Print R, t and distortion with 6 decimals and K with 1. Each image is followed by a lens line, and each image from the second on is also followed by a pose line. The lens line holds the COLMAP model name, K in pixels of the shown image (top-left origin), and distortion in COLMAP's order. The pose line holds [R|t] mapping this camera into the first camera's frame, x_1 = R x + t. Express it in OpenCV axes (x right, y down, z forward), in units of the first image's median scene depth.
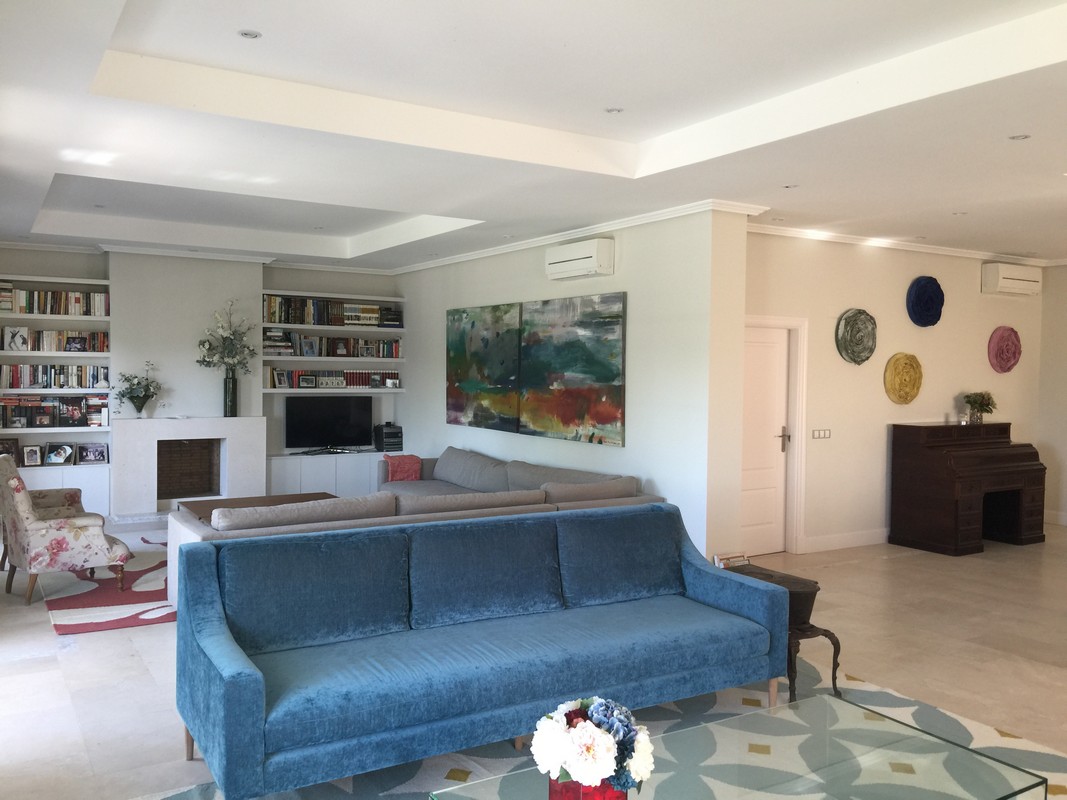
lens RADIAL K [[892.9, 0, 523.8], [0, 892.9, 393.0], [0, 0, 1]] dist [0.085231, -0.130028]
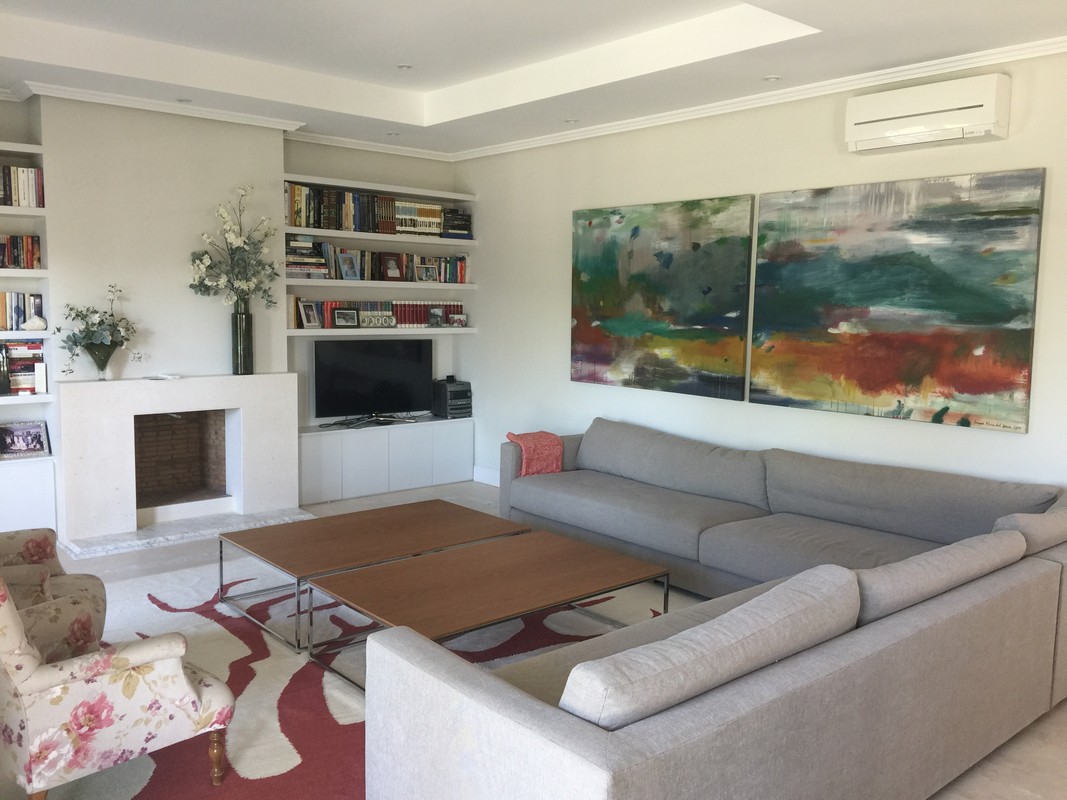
lens RADIAL K [[892.9, 0, 523.8], [0, 892.9, 393.0], [0, 0, 1]] dist [0.085231, -0.130028]
pose [[0.987605, -0.013243, 0.156400, -0.243784], [0.000816, 0.996854, 0.079255, -0.011162], [-0.156958, -0.078145, 0.984509, 0.361425]]
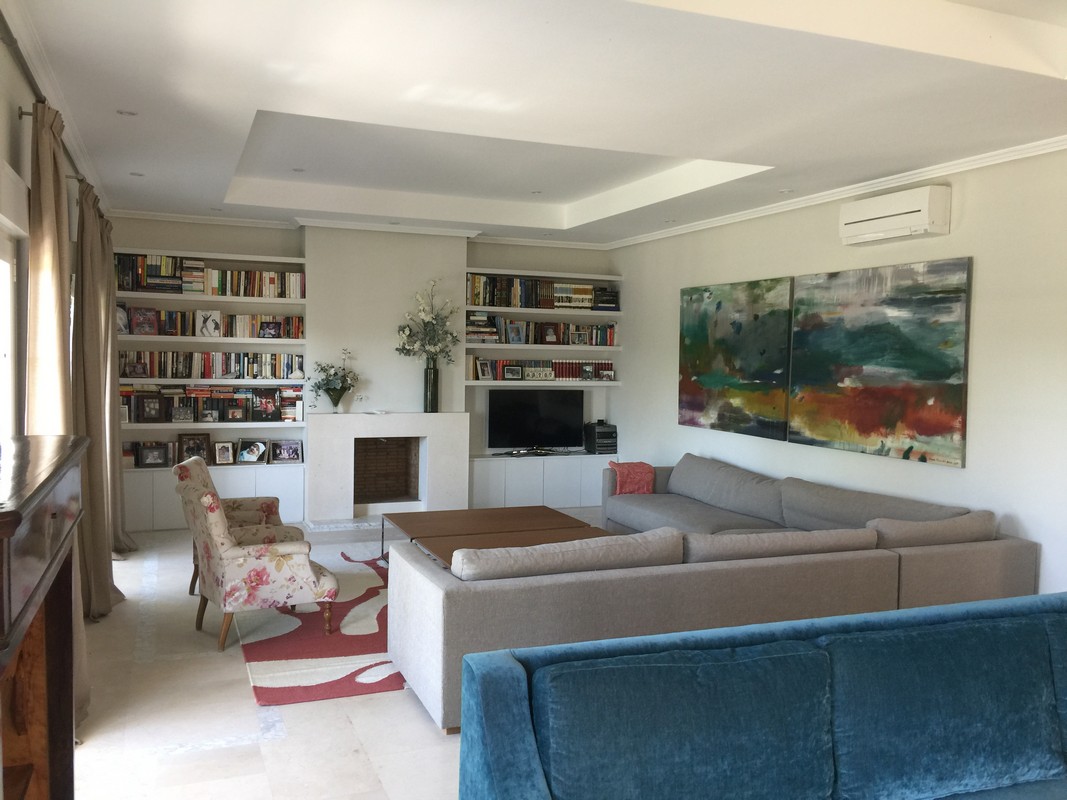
lens RADIAL K [[892.9, 0, 523.8], [0, 892.9, 393.0], [0, 0, 1]] dist [0.085231, -0.130028]
pose [[0.985551, 0.012329, -0.168932, -0.094052], [-0.009863, 0.999832, 0.015426, -0.007342], [0.169094, -0.013537, 0.985507, 0.160490]]
